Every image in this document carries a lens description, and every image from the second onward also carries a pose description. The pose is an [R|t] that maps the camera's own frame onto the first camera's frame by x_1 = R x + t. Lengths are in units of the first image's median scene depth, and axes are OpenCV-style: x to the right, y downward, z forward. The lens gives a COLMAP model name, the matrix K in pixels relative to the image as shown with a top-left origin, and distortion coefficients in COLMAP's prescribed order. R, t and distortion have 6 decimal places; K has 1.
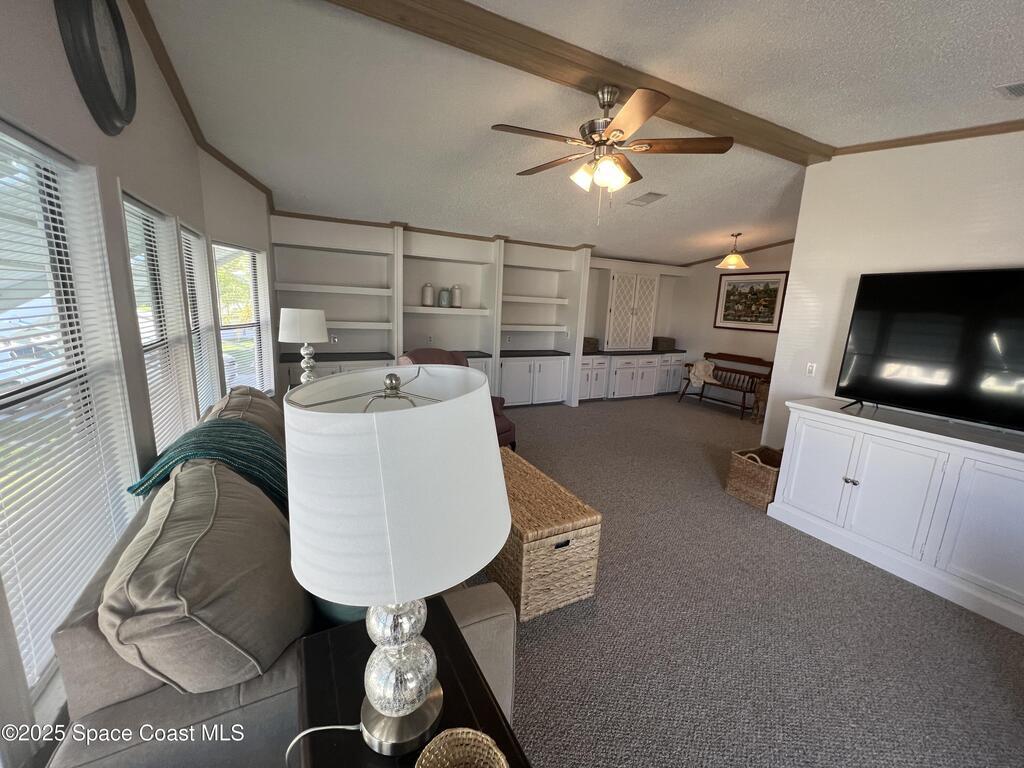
lens RADIAL K [[409.7, 0, 512.9], [0, 409.7, 386.2], [0, 0, 1]] dist [-0.001085, 0.000461]
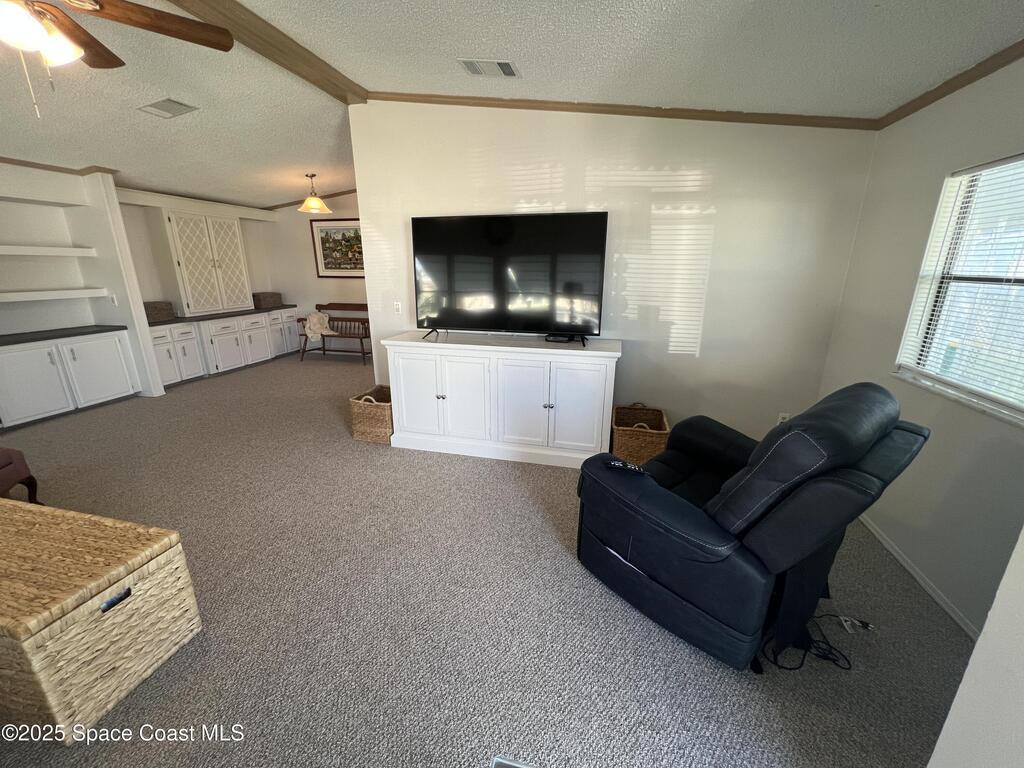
lens RADIAL K [[409.7, 0, 511.3], [0, 409.7, 386.3], [0, 0, 1]] dist [-0.001085, 0.000461]
pose [[0.661889, -0.252269, 0.705878, 0.060500], [0.173599, 0.967656, 0.183044, 0.009114], [-0.729223, 0.001385, 0.684274, 0.013901]]
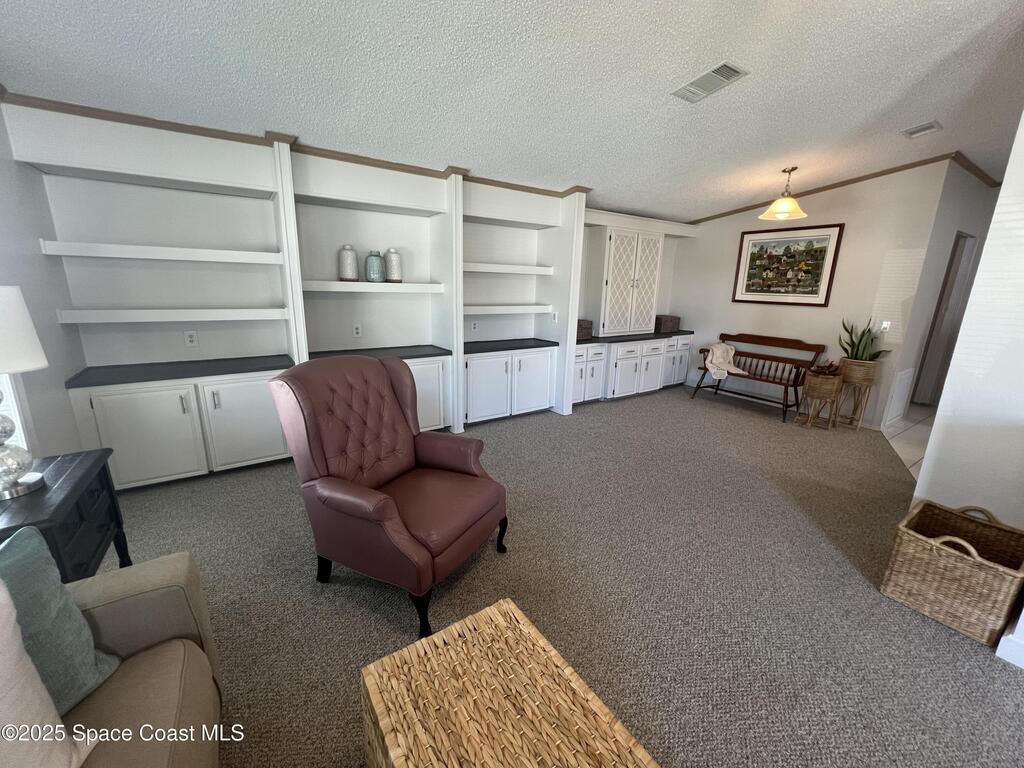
lens RADIAL K [[409.7, 0, 512.8], [0, 409.7, 386.5], [0, 0, 1]] dist [-0.001085, 0.000461]
pose [[0.993312, -0.048890, 0.104604, -0.025784], [0.043231, 0.997511, 0.055699, -0.053756], [-0.107067, -0.050805, 0.992953, 0.322620]]
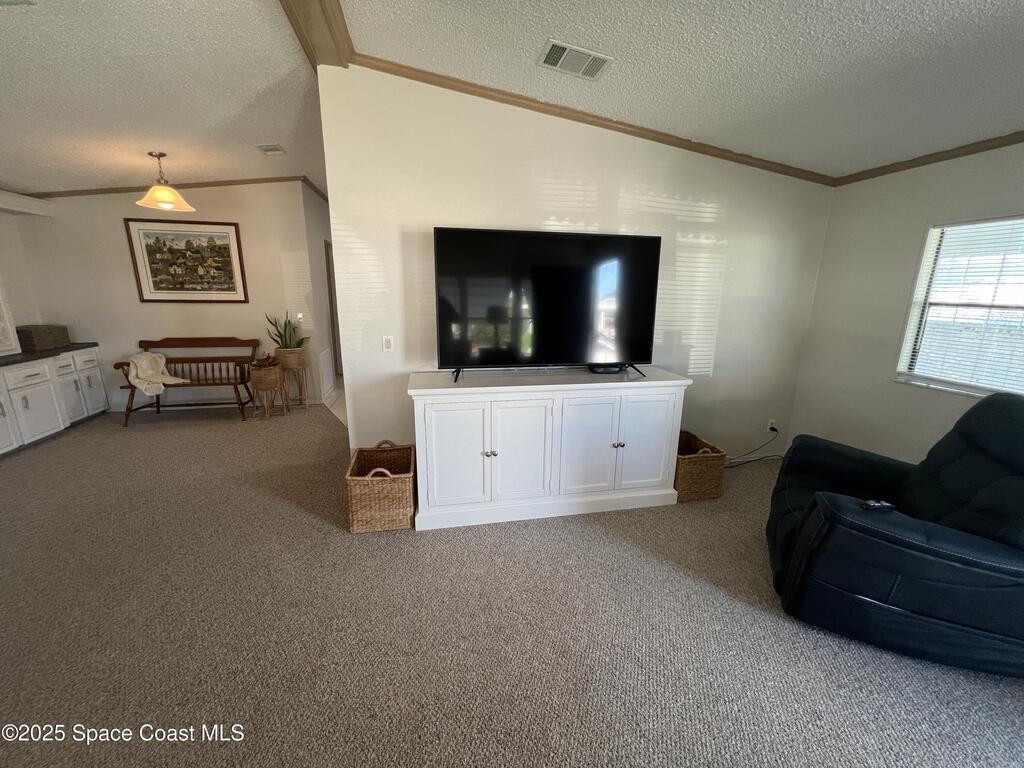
lens RADIAL K [[409.7, 0, 511.6], [0, 409.7, 386.6], [0, 0, 1]] dist [-0.001085, 0.000461]
pose [[0.266062, -0.263441, 0.927259, 0.000916], [0.188113, 0.957627, 0.218093, -0.055675], [-0.945423, 0.116403, 0.304345, 0.317765]]
